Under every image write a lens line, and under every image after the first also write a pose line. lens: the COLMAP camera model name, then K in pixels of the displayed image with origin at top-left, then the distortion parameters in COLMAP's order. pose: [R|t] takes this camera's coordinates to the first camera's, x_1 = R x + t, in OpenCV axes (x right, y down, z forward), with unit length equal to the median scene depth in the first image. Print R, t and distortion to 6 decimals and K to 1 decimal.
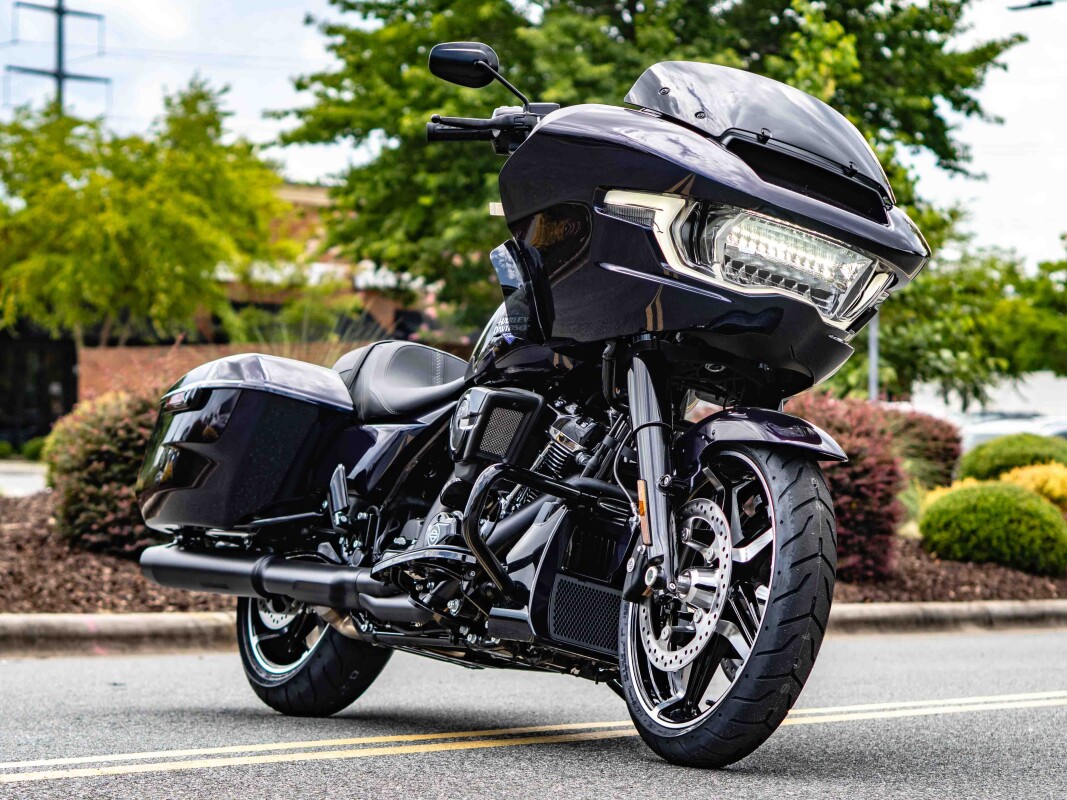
lens RADIAL K [[3333.4, 0, 535.4], [0, 3333.4, 392.5], [0, 0, 1]] dist [0.038620, 0.000000]
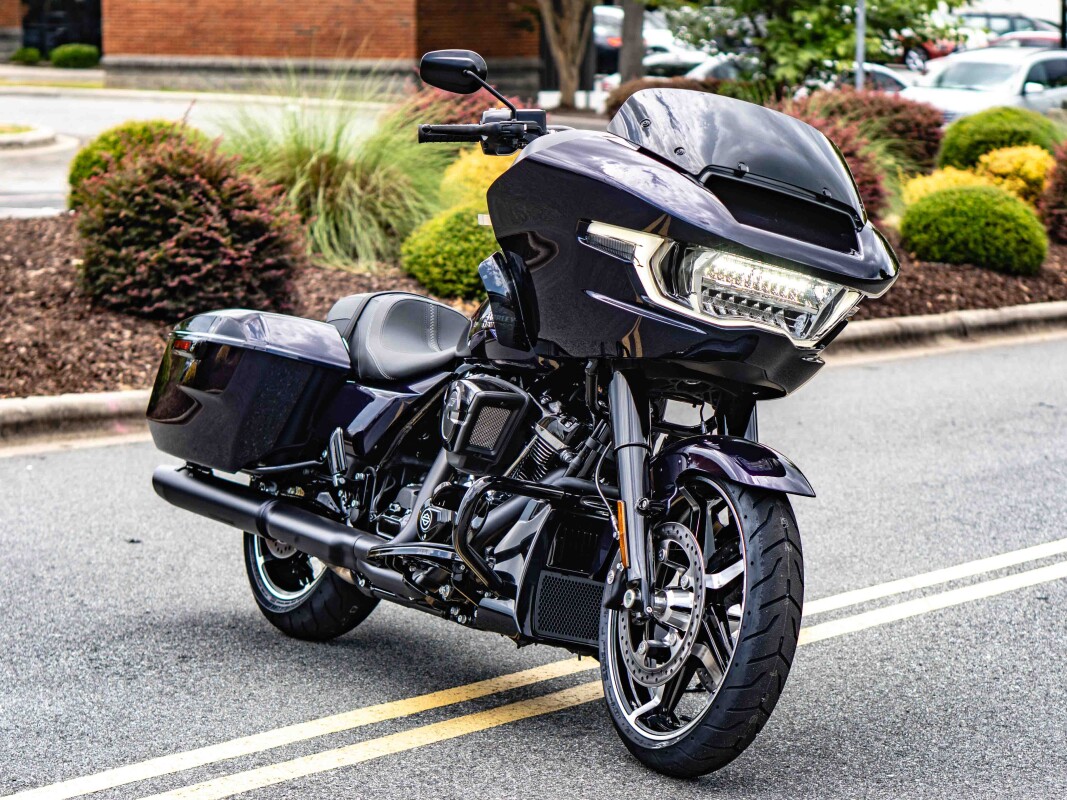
lens RADIAL K [[3161.7, 0, 530.8], [0, 3161.7, 404.6], [0, 0, 1]] dist [0.014714, 0.000000]
pose [[0.999993, 0.001062, -0.003580, 0.006276], [-0.000535, 0.989567, 0.144076, -0.137417], [0.003696, -0.144073, 0.989560, 0.011760]]
